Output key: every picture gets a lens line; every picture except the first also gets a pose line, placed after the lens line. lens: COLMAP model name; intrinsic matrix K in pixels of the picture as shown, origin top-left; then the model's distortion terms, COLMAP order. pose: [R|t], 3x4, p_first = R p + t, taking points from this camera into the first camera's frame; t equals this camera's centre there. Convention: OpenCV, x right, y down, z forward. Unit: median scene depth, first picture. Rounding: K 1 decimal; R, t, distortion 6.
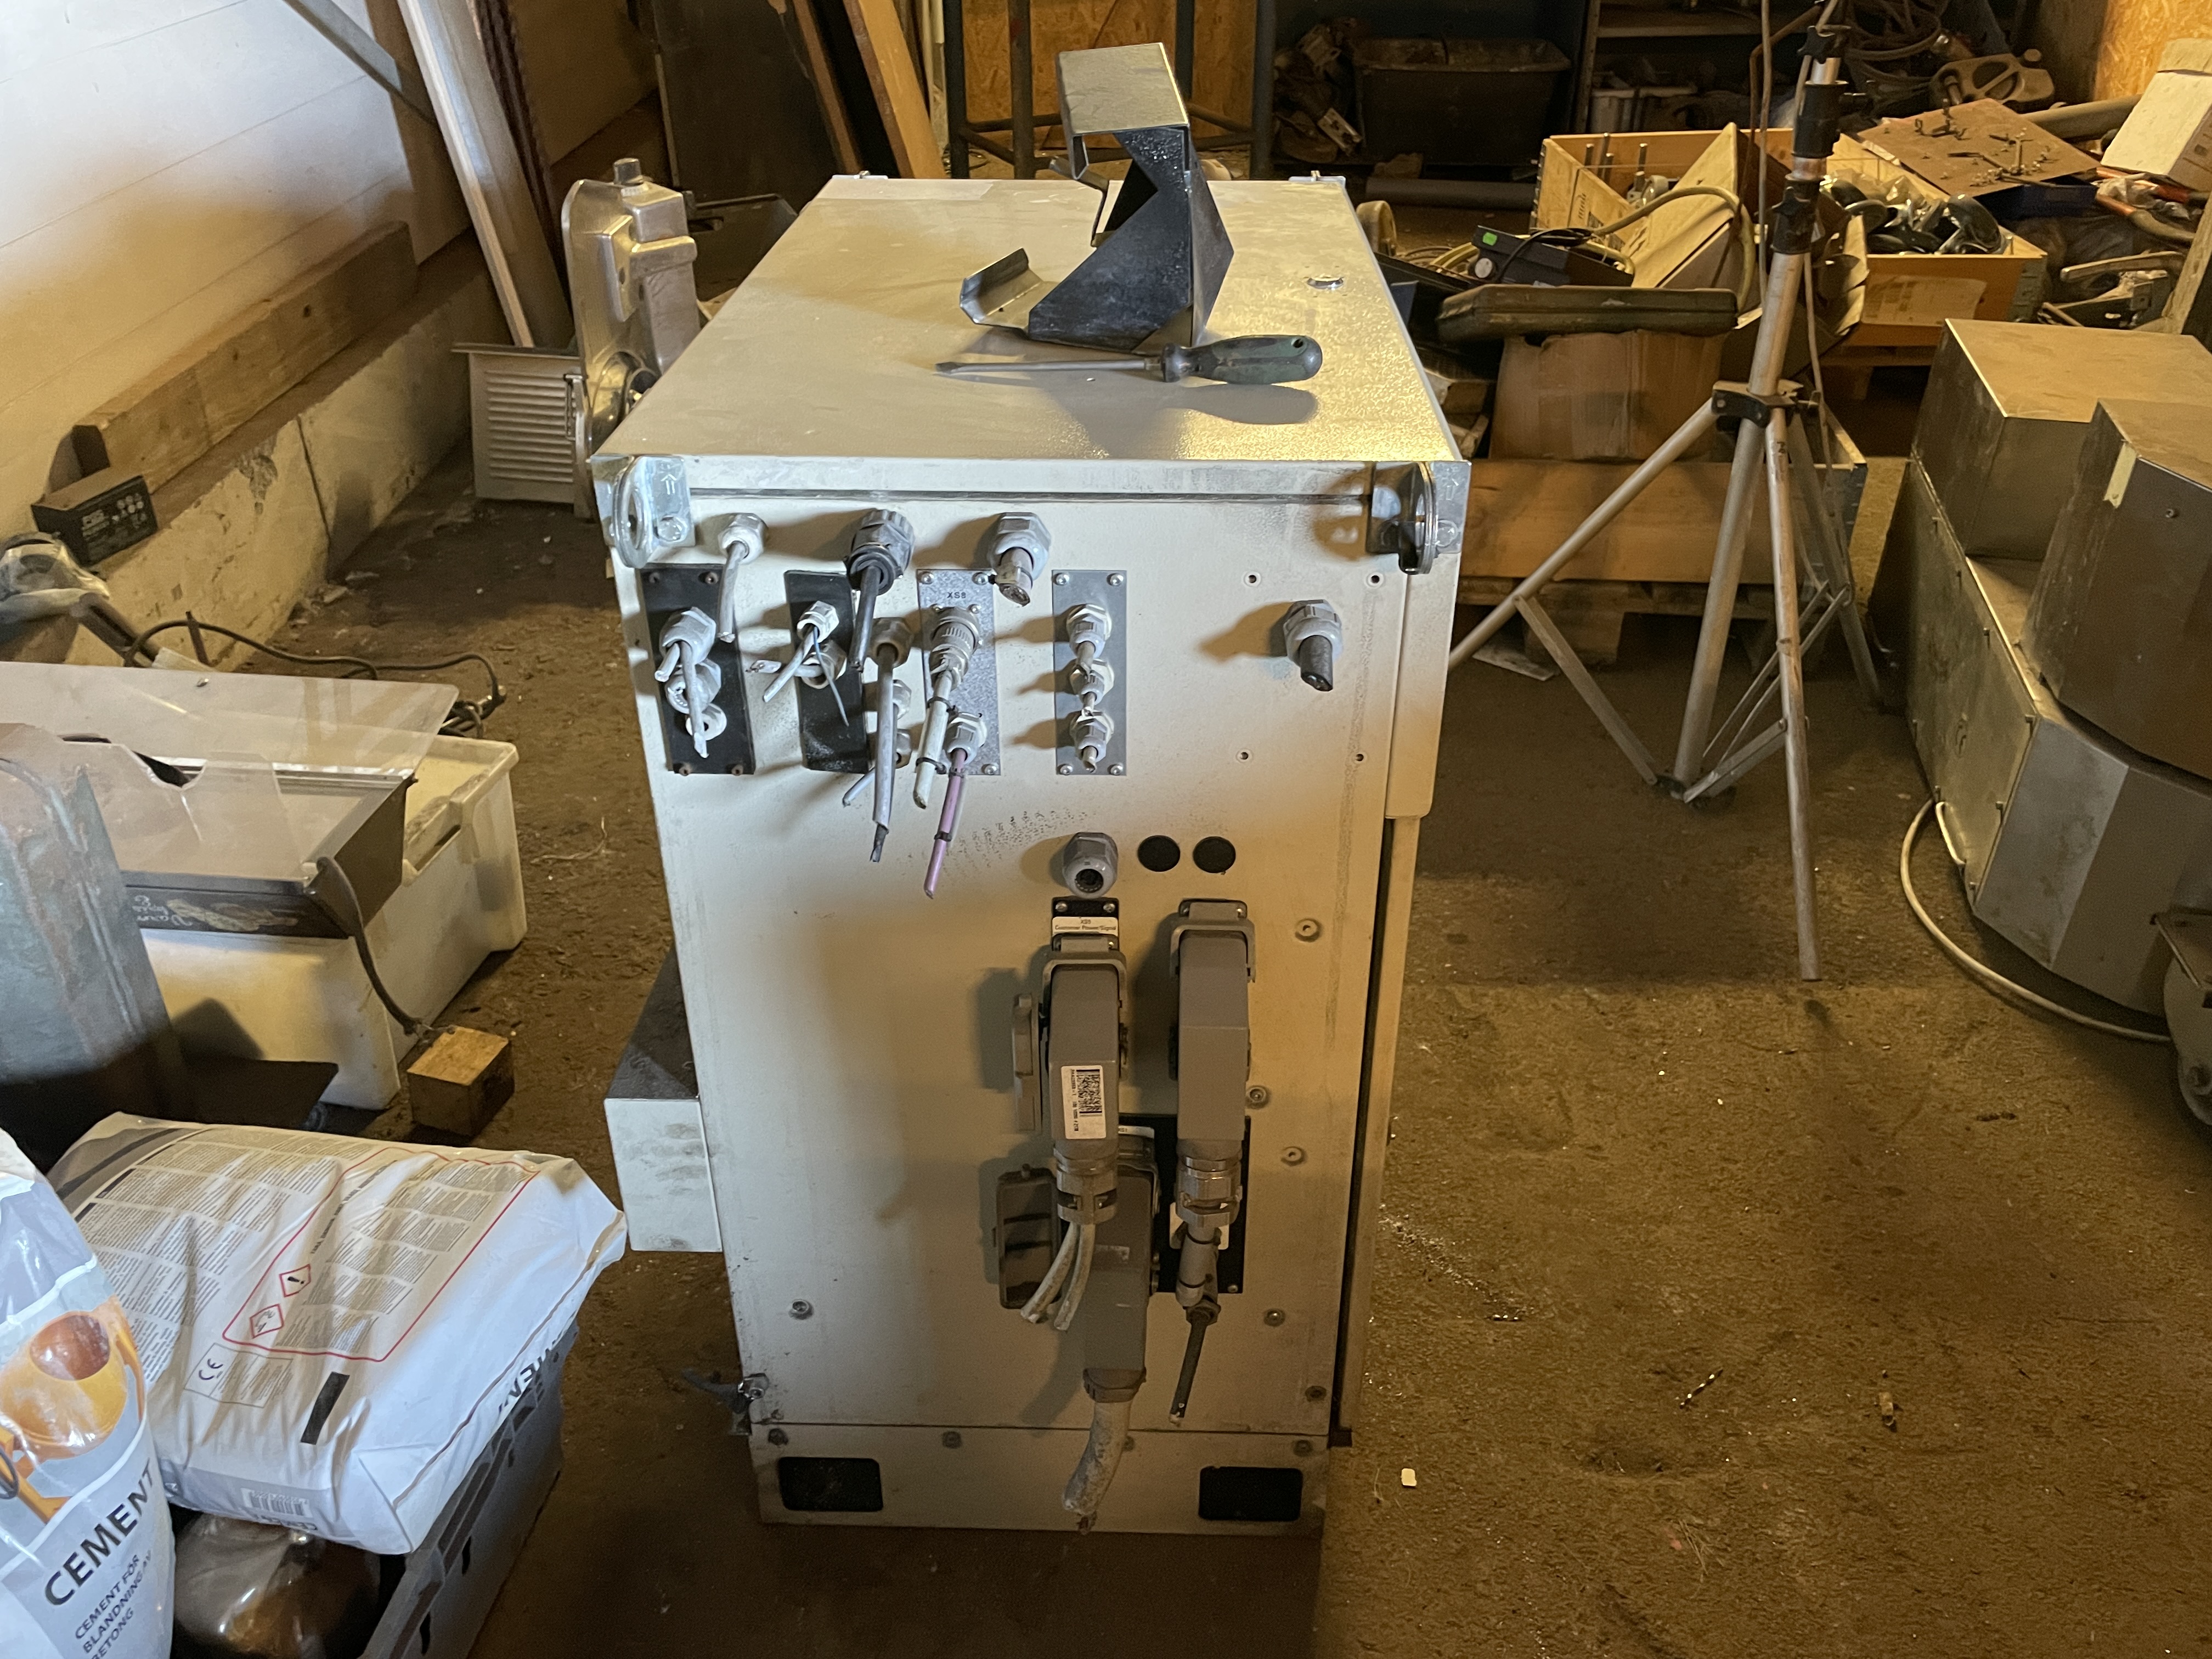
lens RADIAL K [[1722.1, 0, 1105.8], [0, 1722.1, 830.7], [0, 0, 1]] dist [-0.007266, -0.010651]
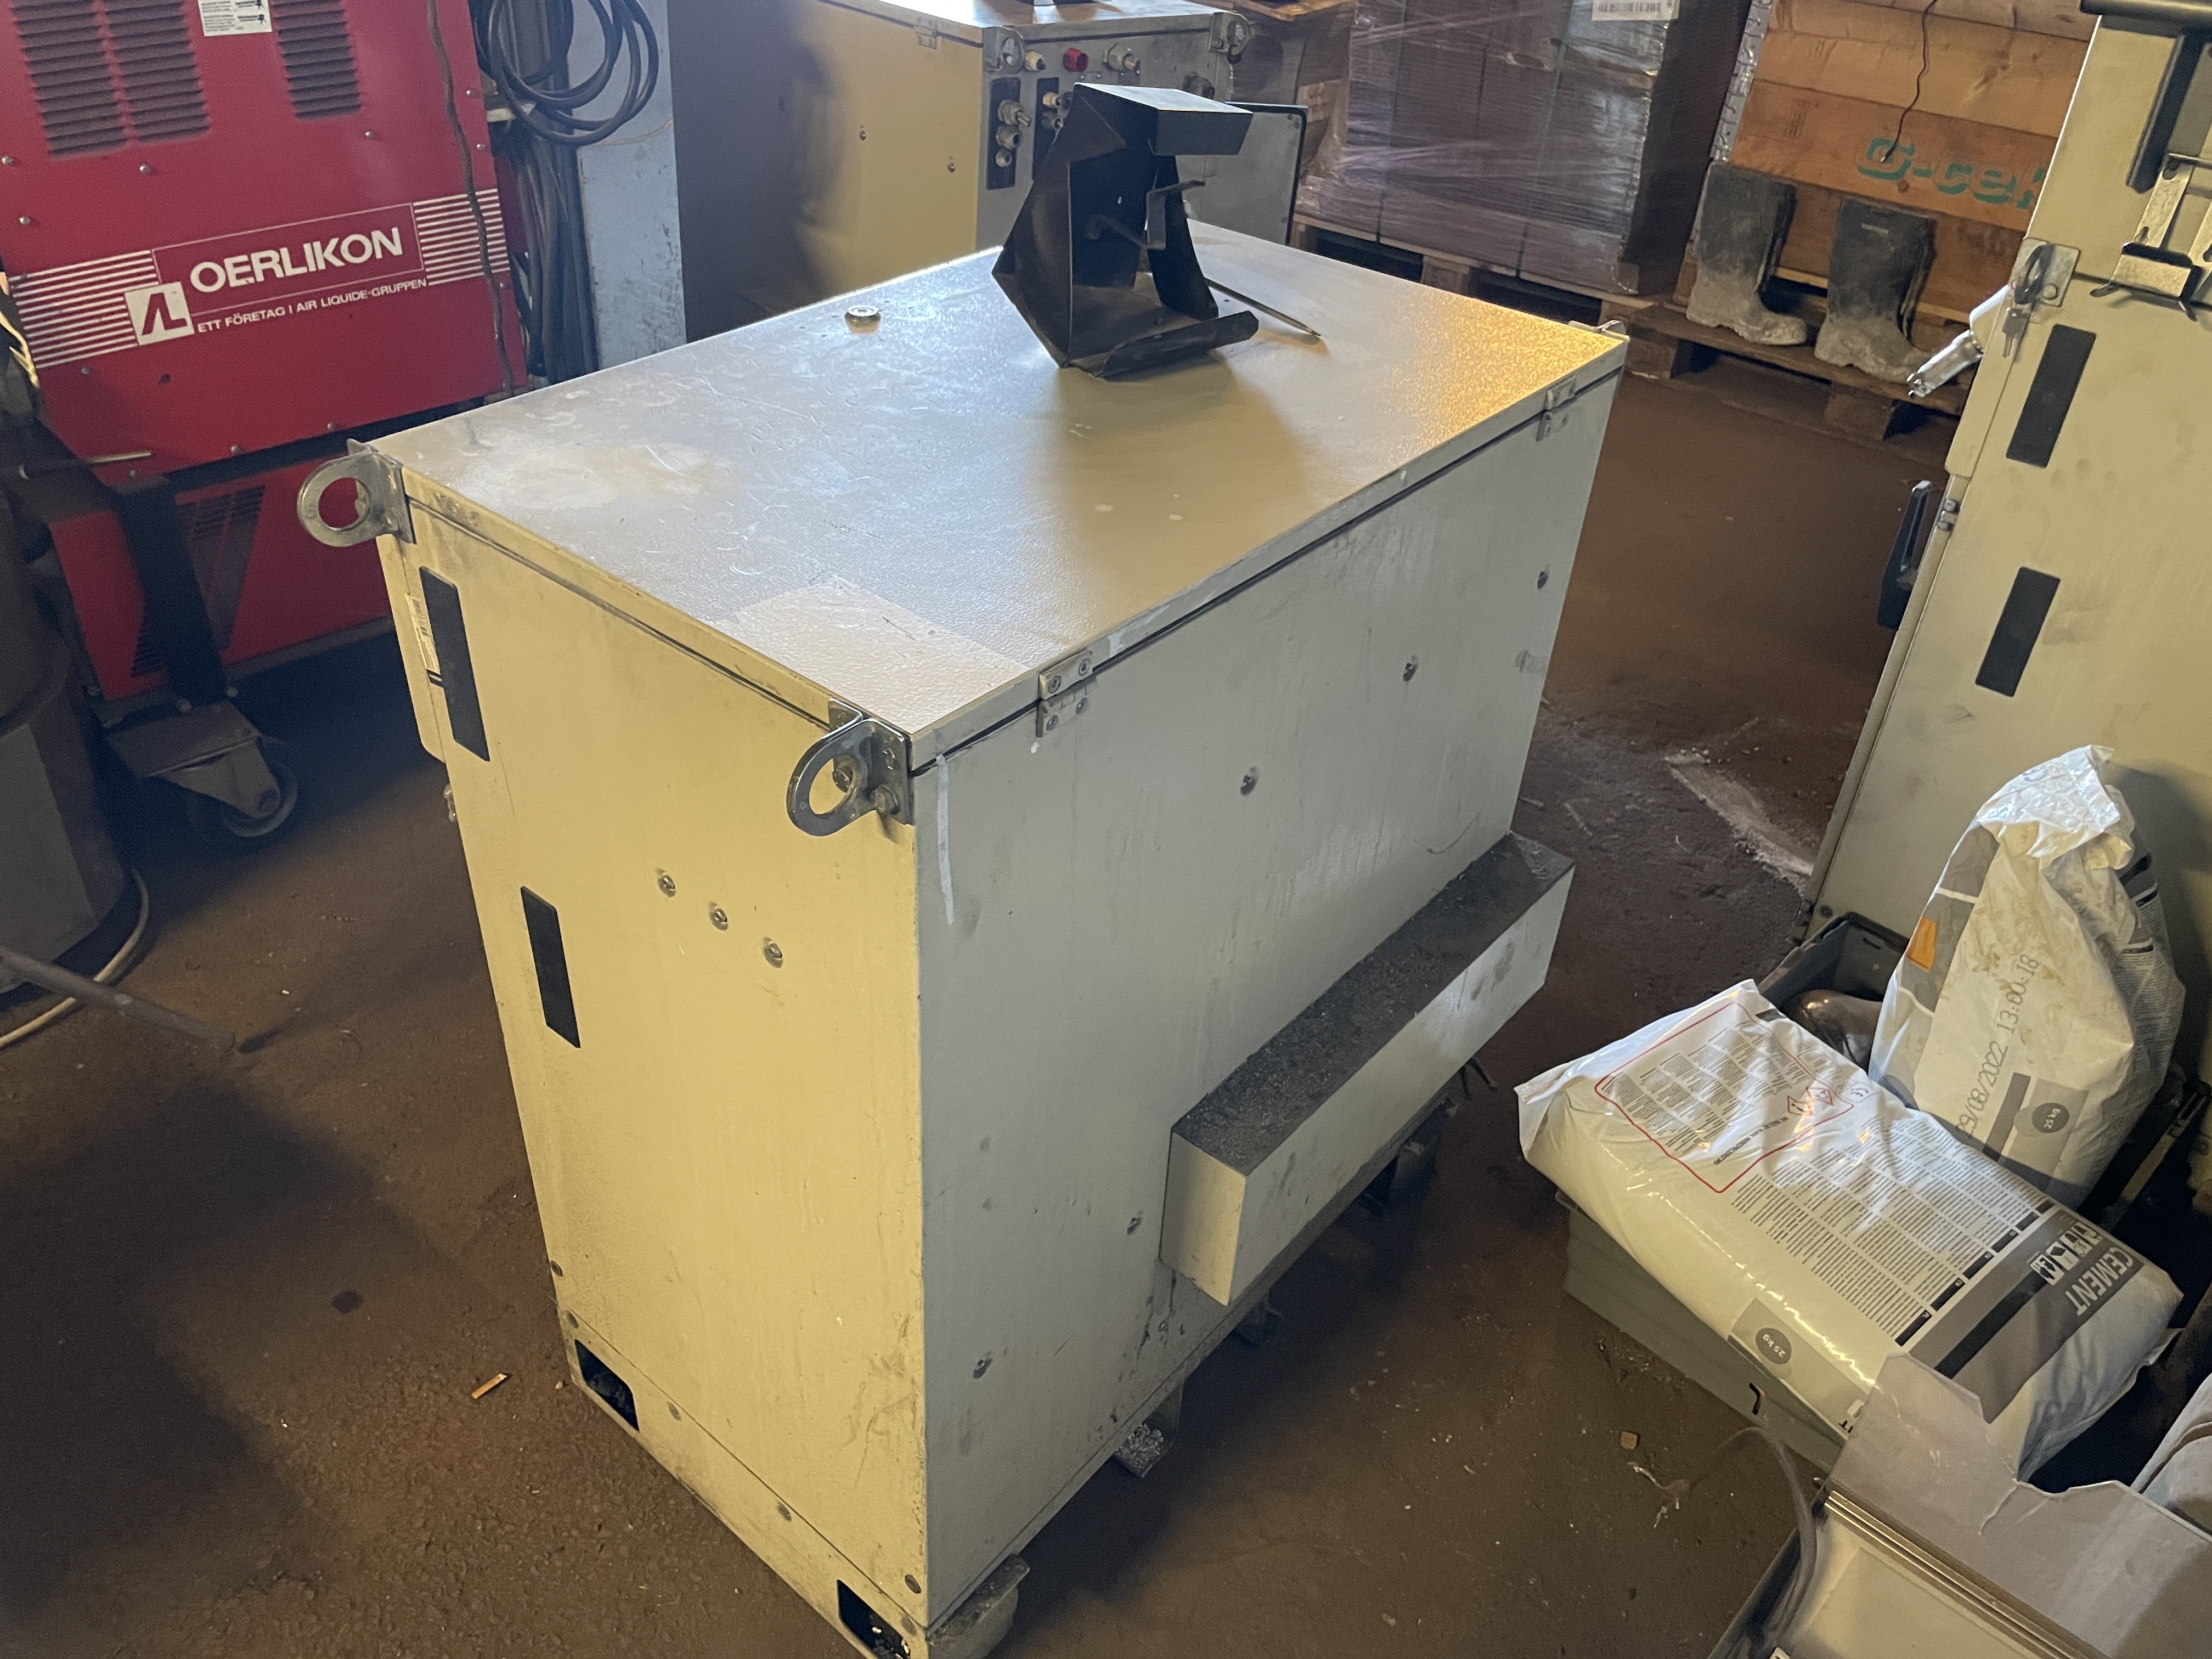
lens RADIAL K [[1722.1, 0, 1104.4], [0, 1722.1, 829.0], [0, 0, 1]] dist [-0.007266, -0.010651]
pose [[-0.798290, -0.382317, 0.465368, -0.365407], [0.262904, 0.473977, 0.840373, -0.638918], [-0.541863, 0.793209, -0.277858, 0.928105]]
